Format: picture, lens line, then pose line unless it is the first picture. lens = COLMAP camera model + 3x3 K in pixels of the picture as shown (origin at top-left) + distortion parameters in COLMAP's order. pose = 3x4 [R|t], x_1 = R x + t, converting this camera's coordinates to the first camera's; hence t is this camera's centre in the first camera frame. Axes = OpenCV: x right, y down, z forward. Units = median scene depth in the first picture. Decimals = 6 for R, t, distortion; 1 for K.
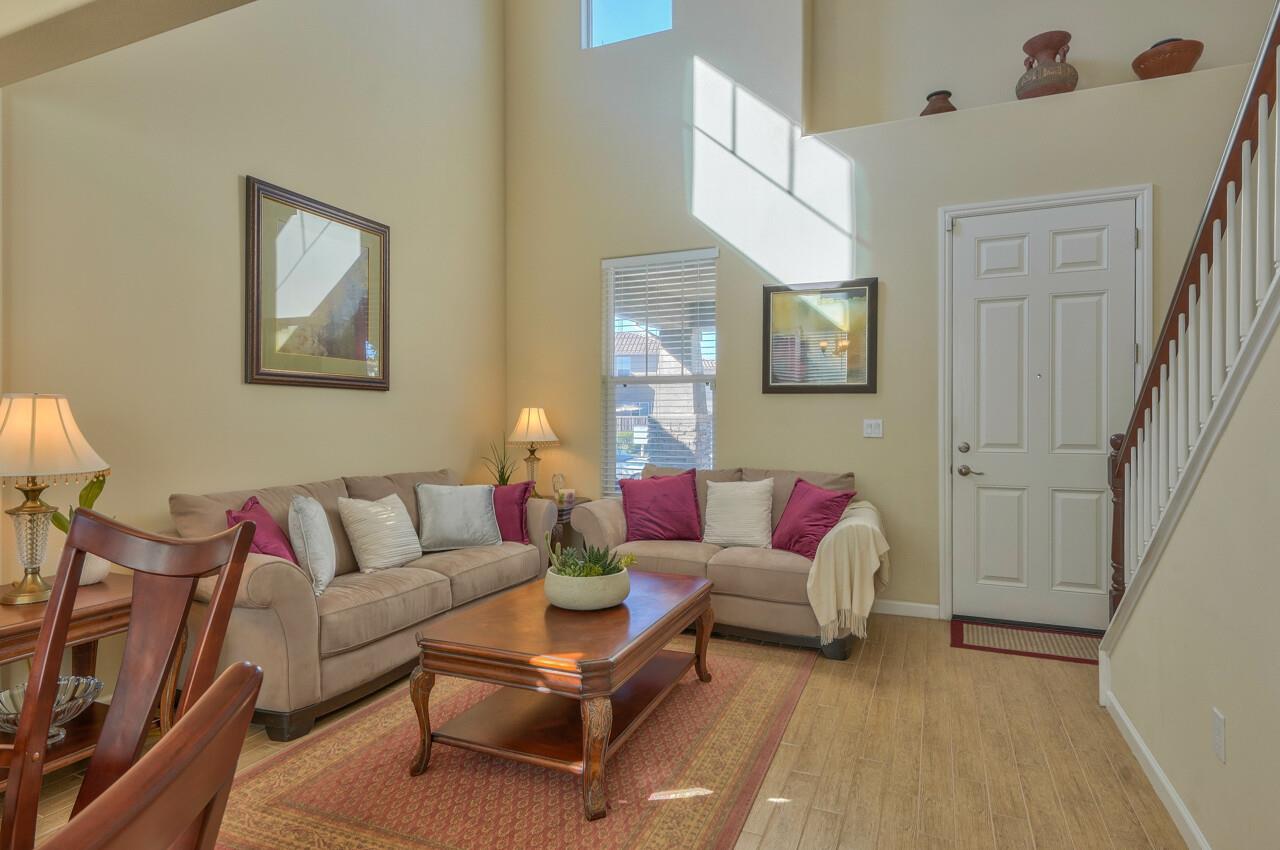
lens RADIAL K [[689.1, 0, 638.0], [0, 689.1, 420.7], [0, 0, 1]] dist [-0.005360, 0.000726]
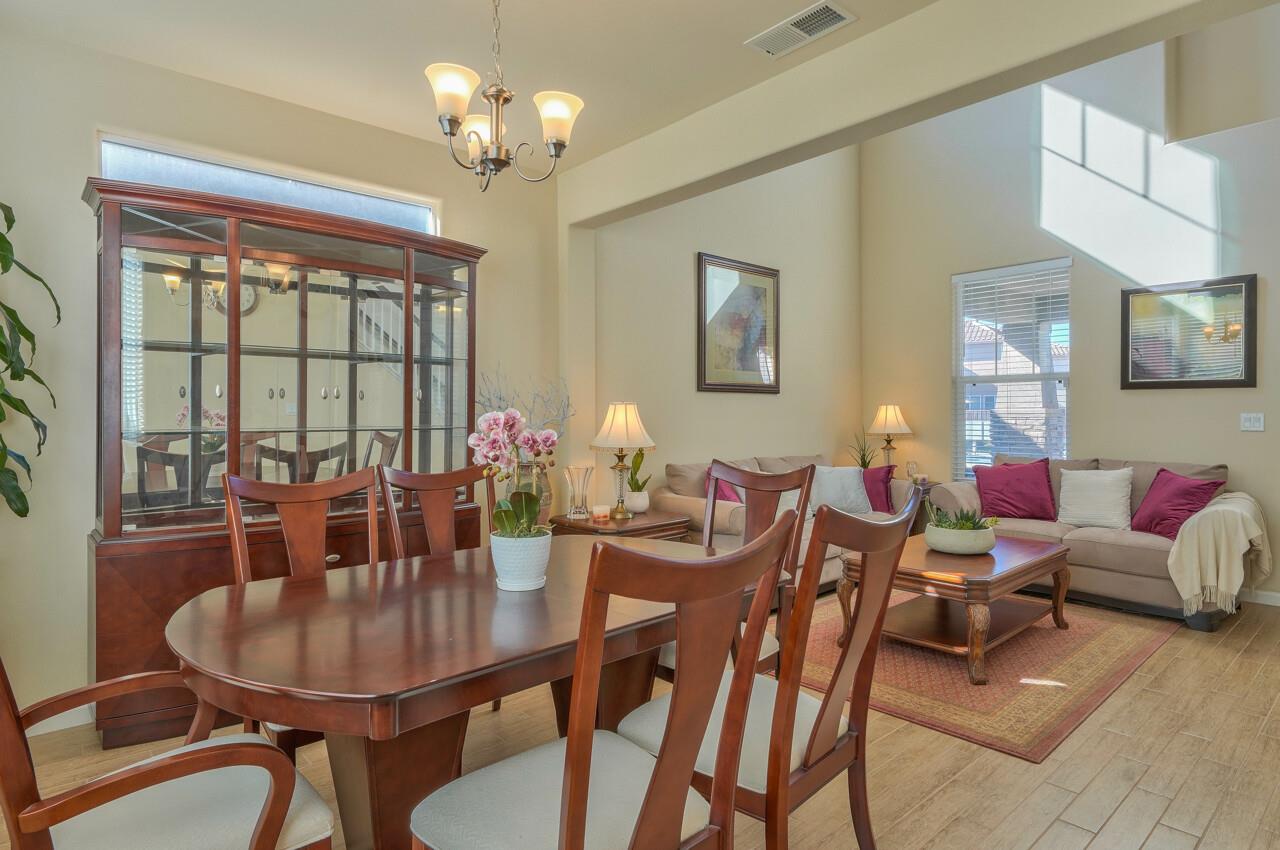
lens RADIAL K [[689.1, 0, 629.7], [0, 689.1, 406.9], [0, 0, 1]] dist [-0.005360, 0.000726]
pose [[0.898233, -0.010988, -0.439381, -0.038360], [0.005061, 0.999880, -0.014658, -0.000016], [0.439489, 0.010943, 0.898181, -0.320907]]
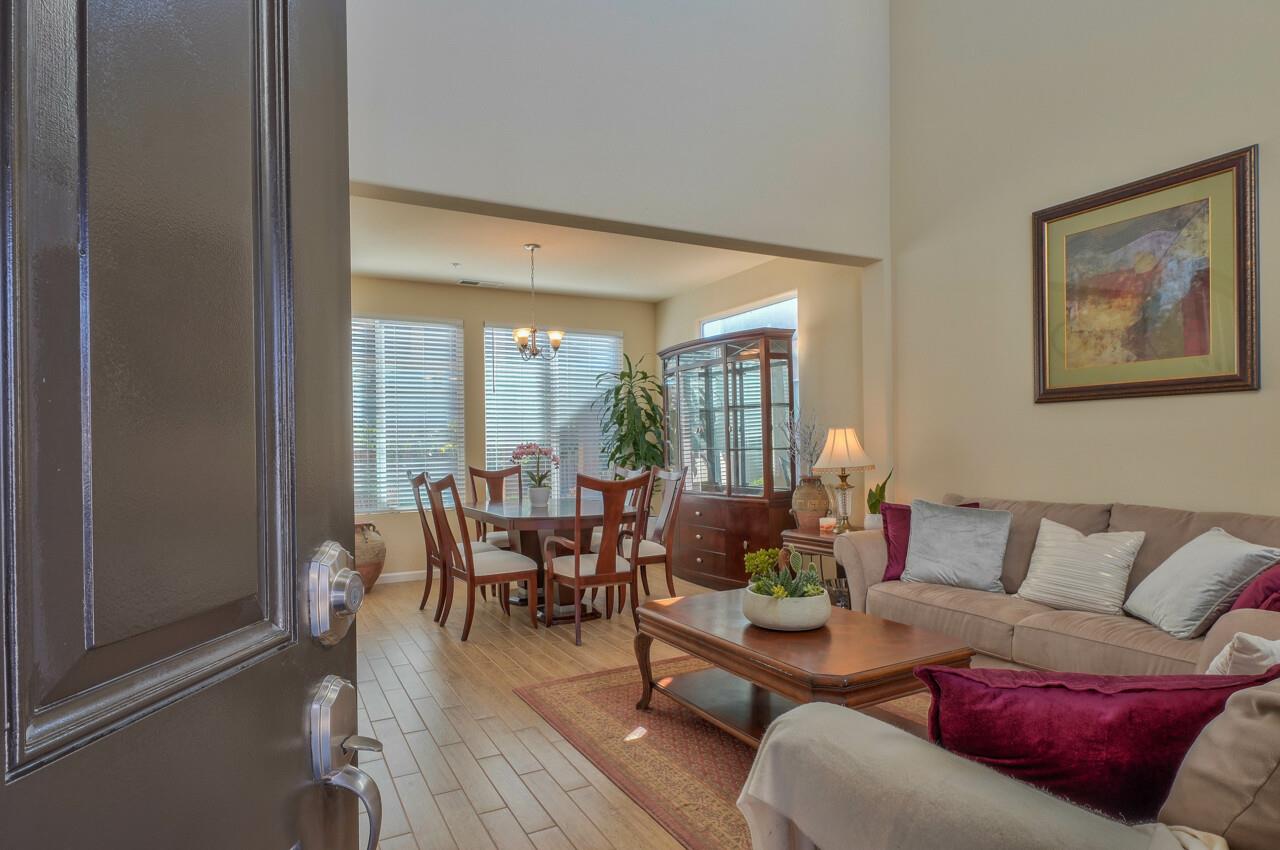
lens RADIAL K [[689.1, 0, 627.2], [0, 689.1, 445.9], [0, 0, 1]] dist [-0.005360, 0.000726]
pose [[-0.629226, 0.013393, -0.777107, 0.551293], [0.017799, 0.999838, 0.002819, -0.001773], [0.777019, -0.012058, -0.629362, 0.948696]]
